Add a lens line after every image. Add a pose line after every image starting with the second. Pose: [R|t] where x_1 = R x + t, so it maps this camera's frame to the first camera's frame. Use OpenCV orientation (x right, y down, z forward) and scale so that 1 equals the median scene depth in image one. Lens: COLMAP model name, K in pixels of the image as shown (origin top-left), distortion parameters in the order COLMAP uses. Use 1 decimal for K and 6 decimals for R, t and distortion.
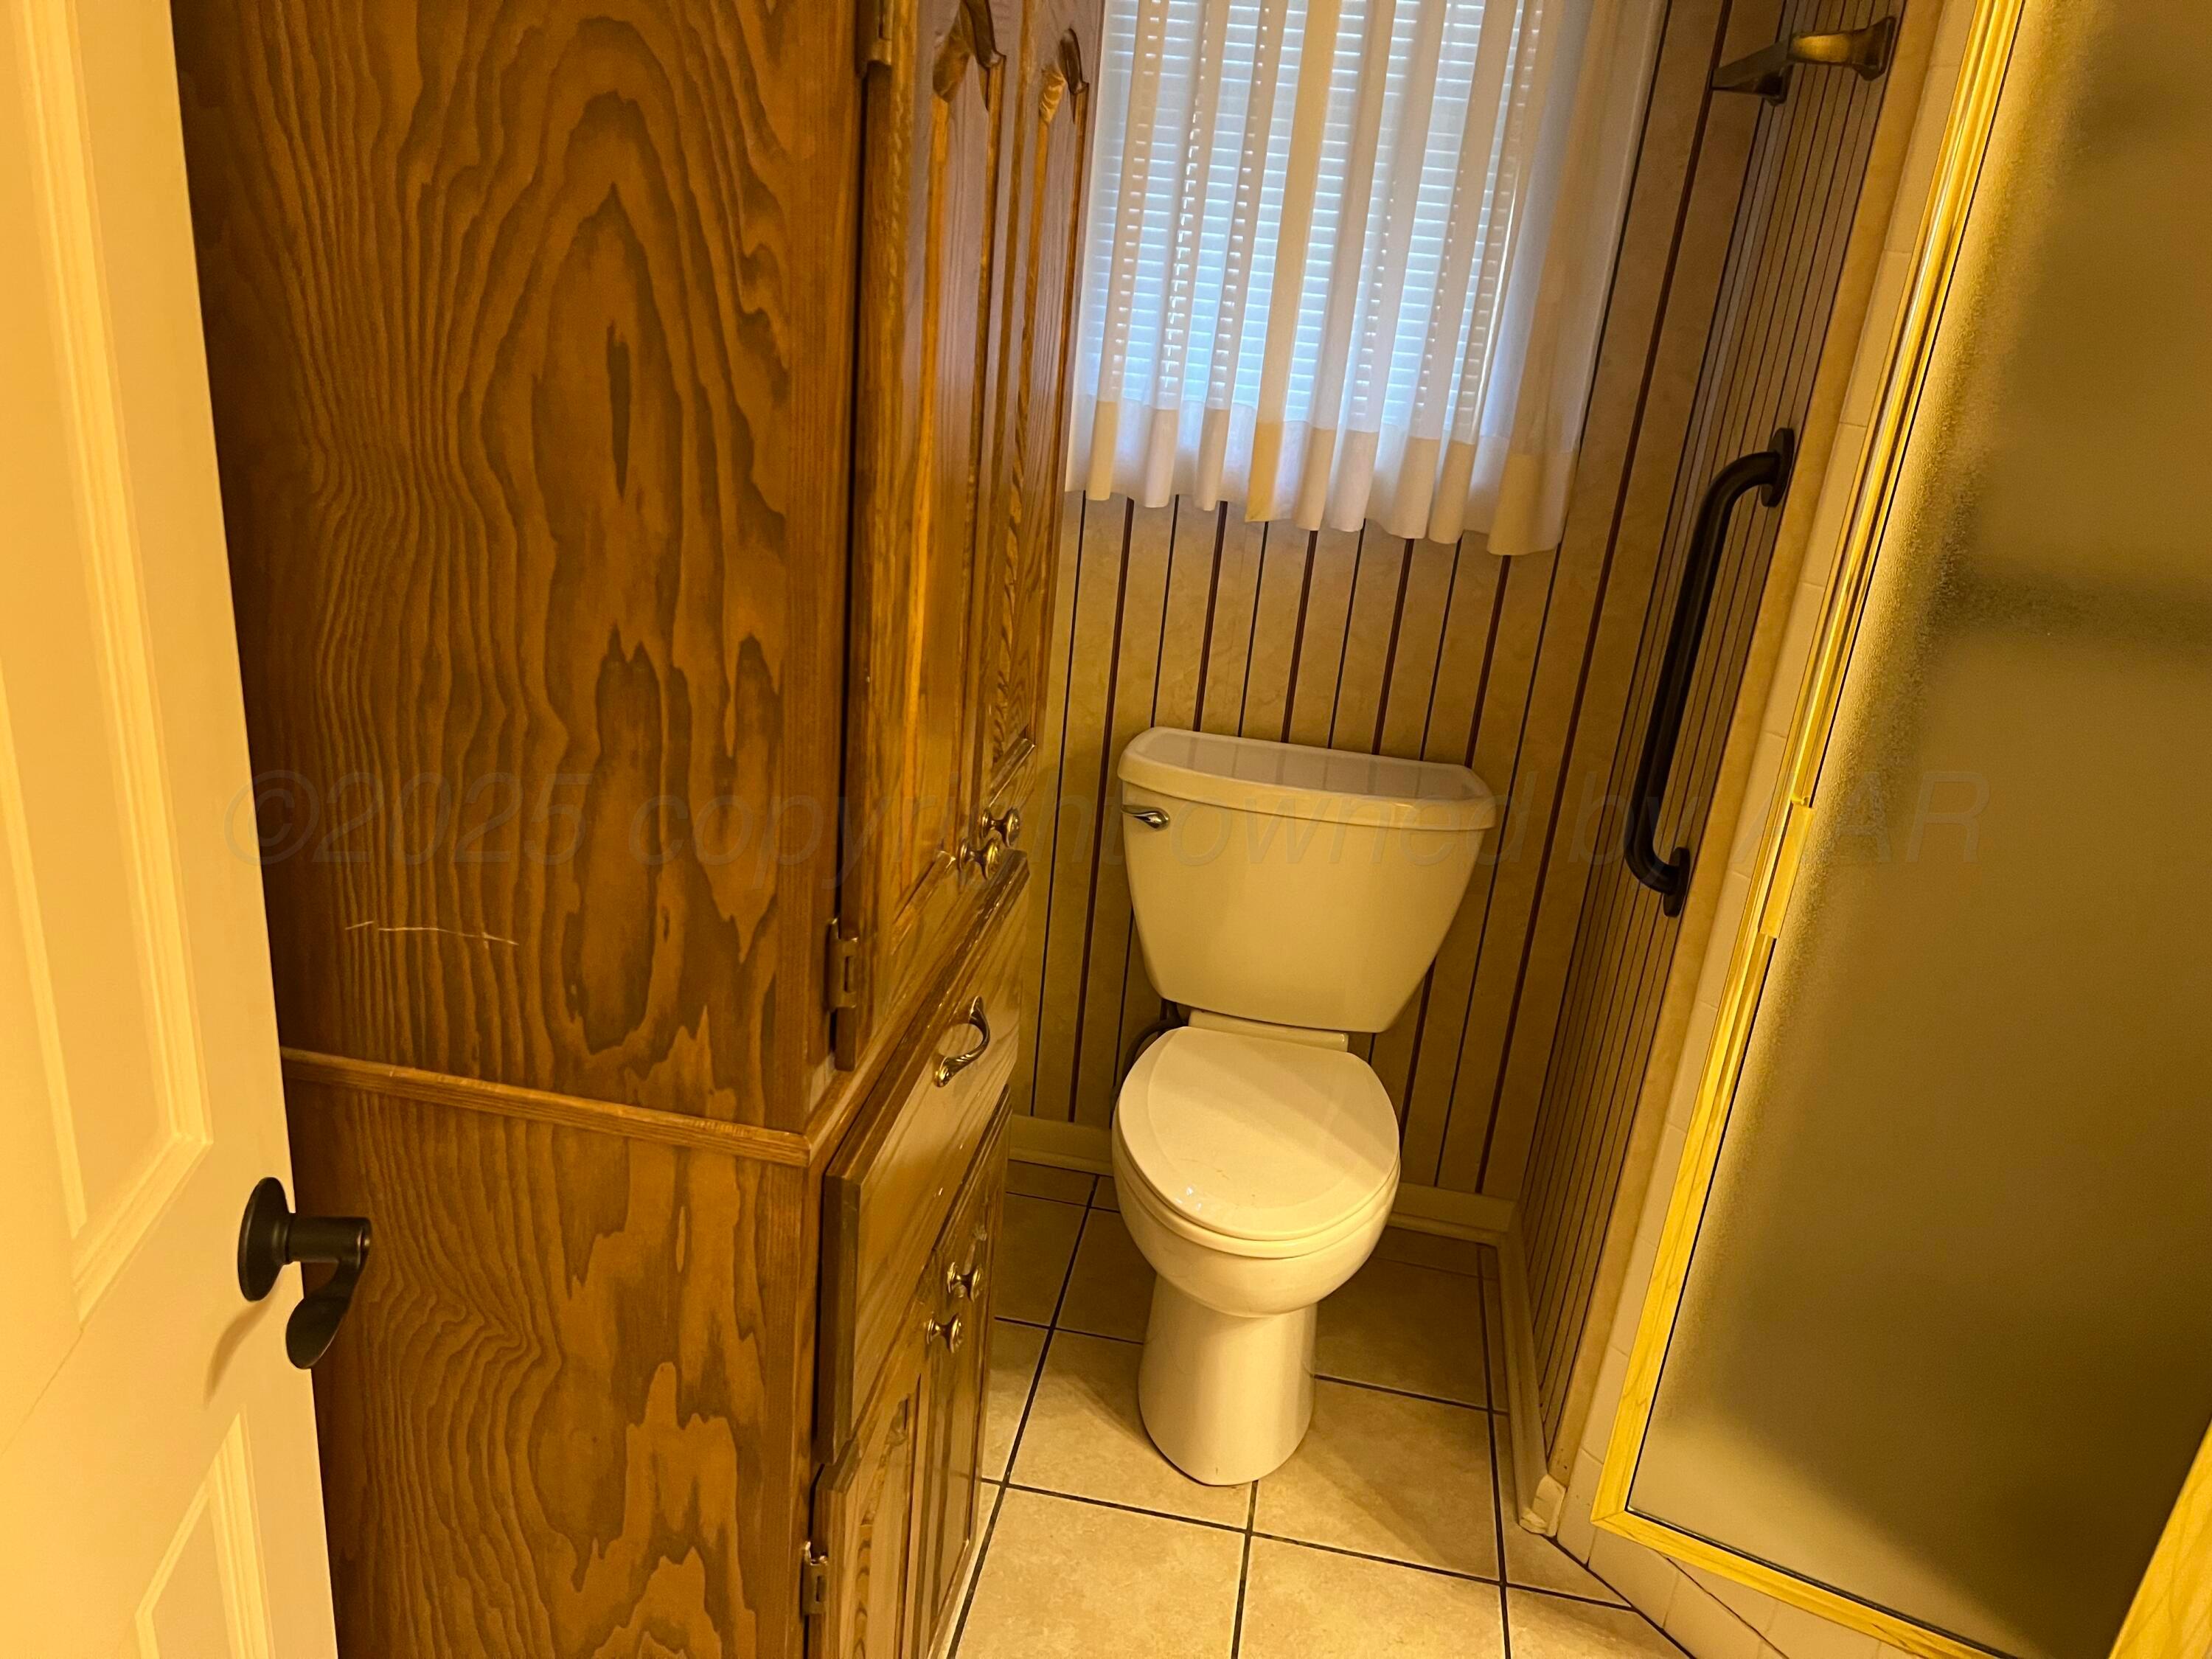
lens RADIAL K [[1667.9, 0, 1089.7], [0, 1667.9, 824.4], [0, 0, 1]] dist [0.064169, -0.075233]
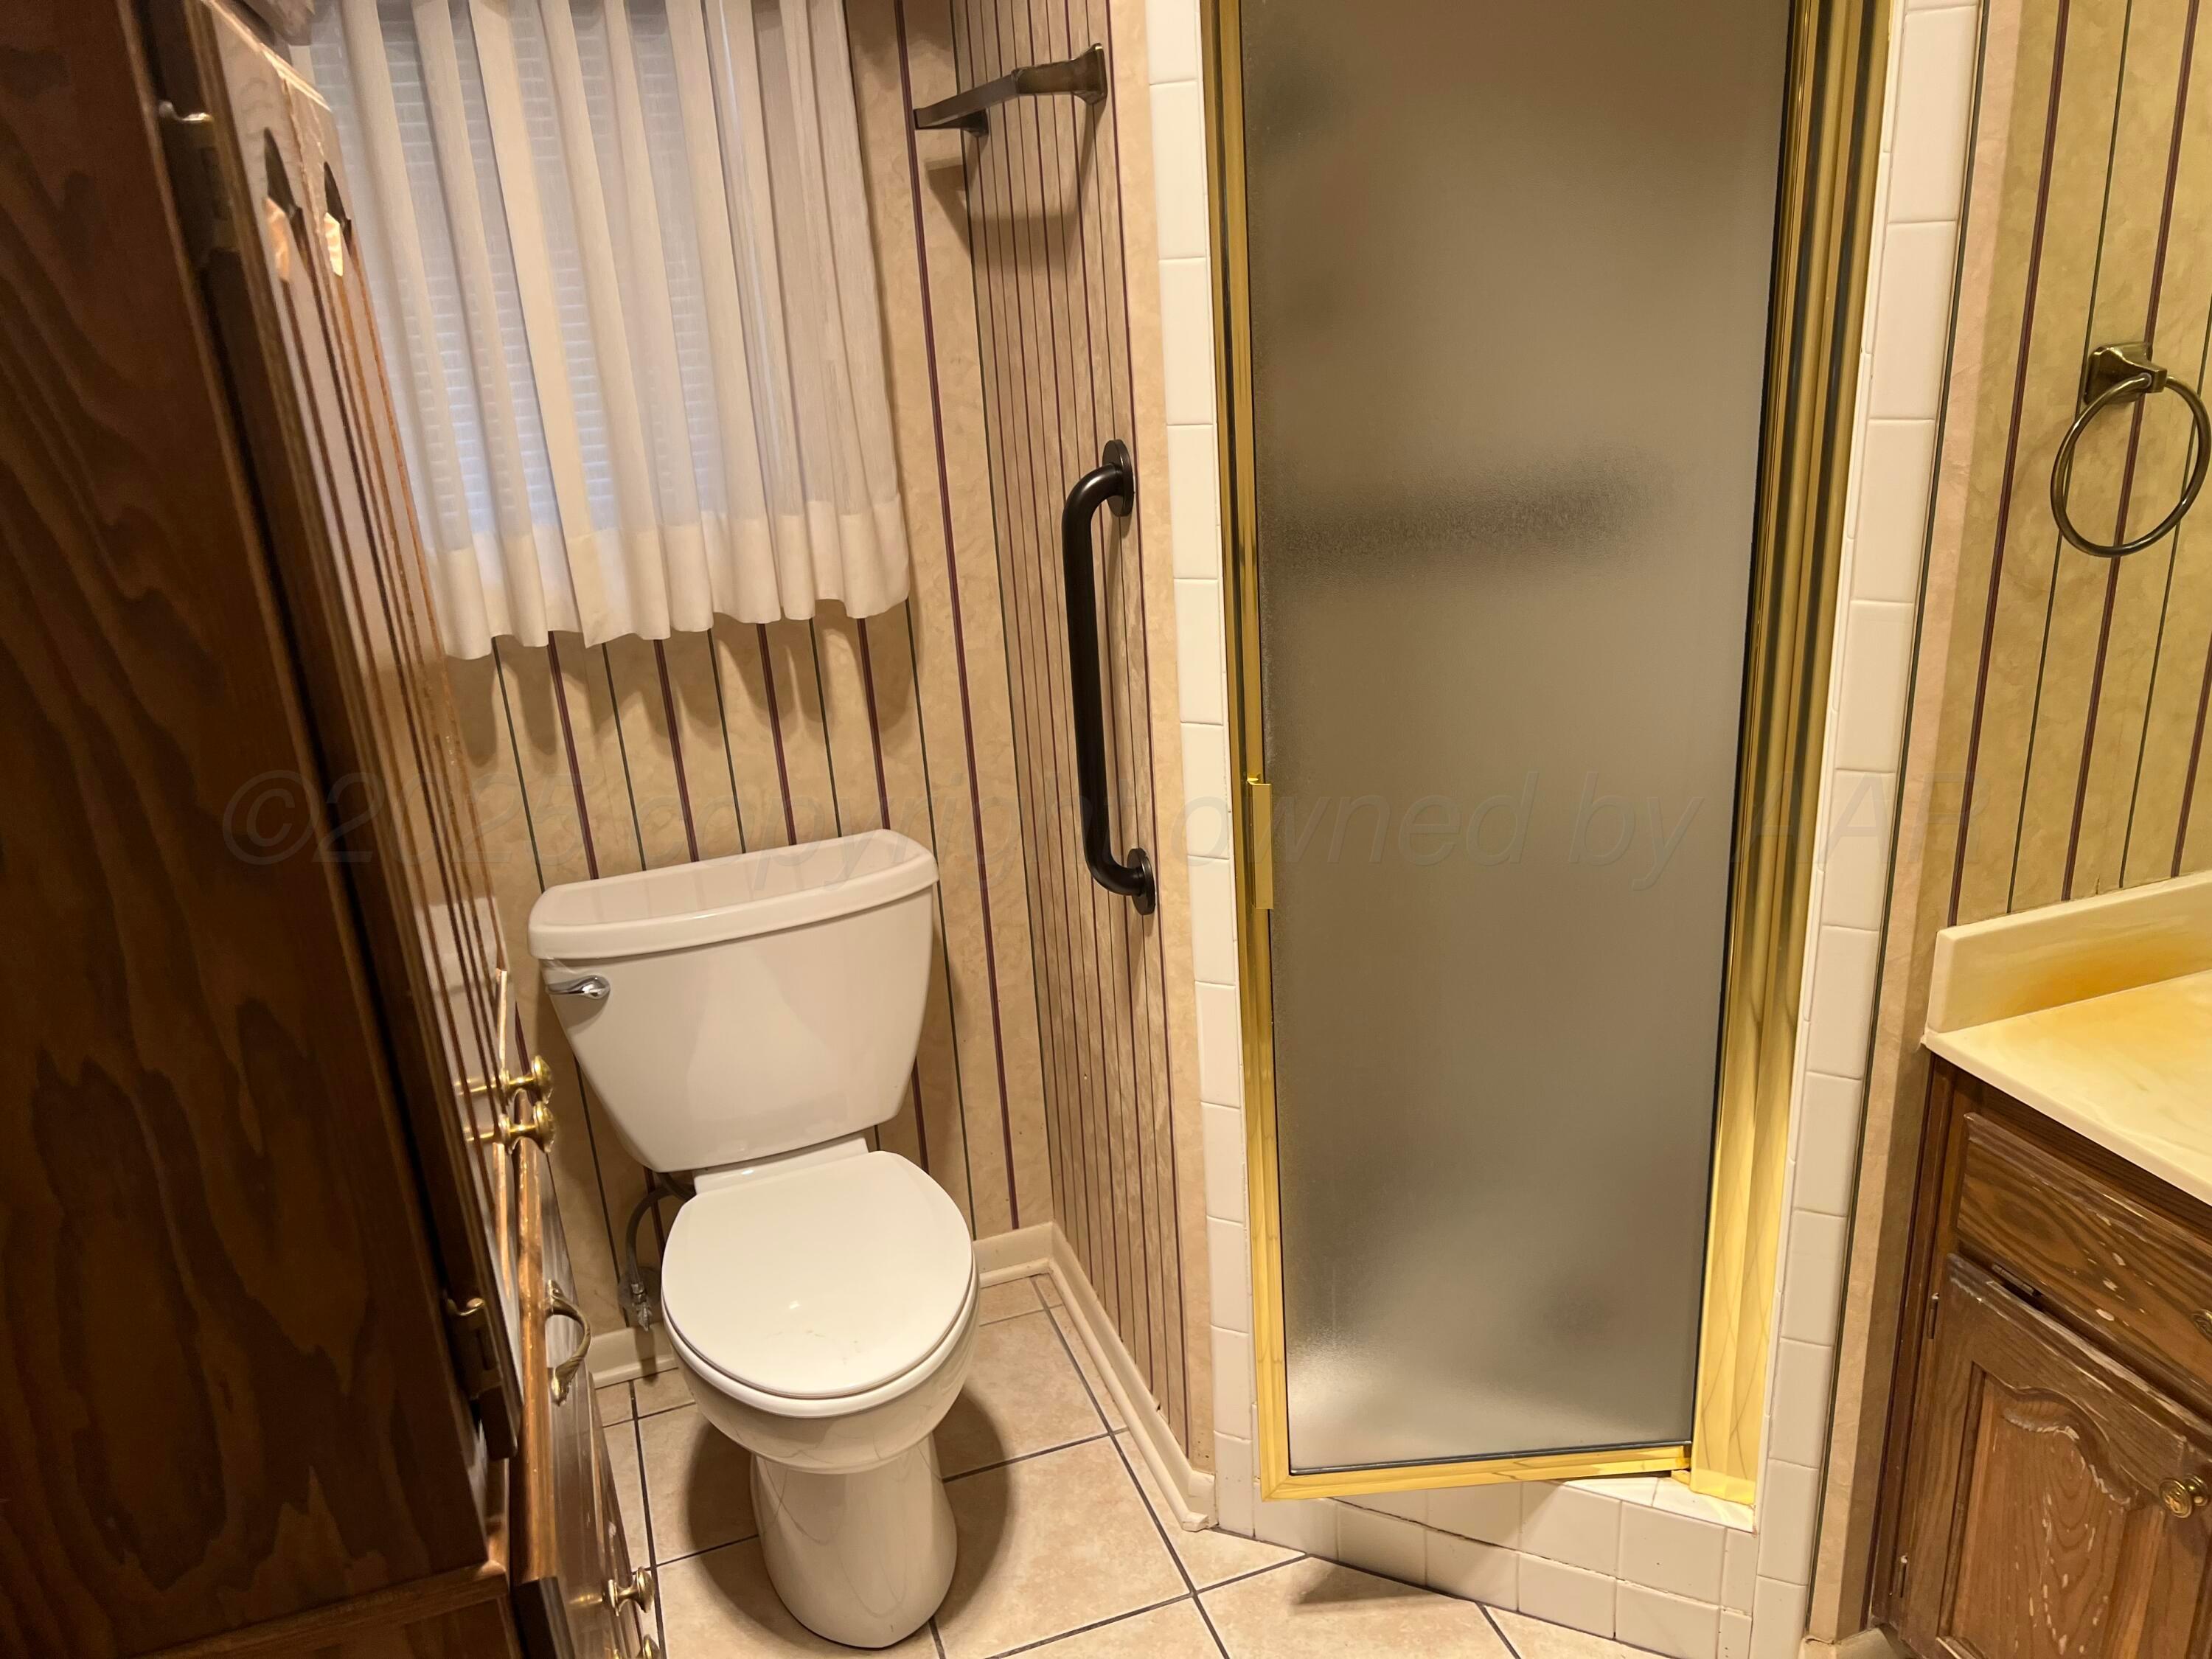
lens RADIAL K [[1667.9, 0, 1109.4], [0, 1667.9, 836.7], [0, 0, 1]] dist [0.064169, -0.075233]
pose [[0.864378, -0.301164, 0.402679, -0.136727], [0.308049, 0.950091, 0.049325, -0.090187], [-0.397436, 0.081409, 0.914011, 0.124376]]
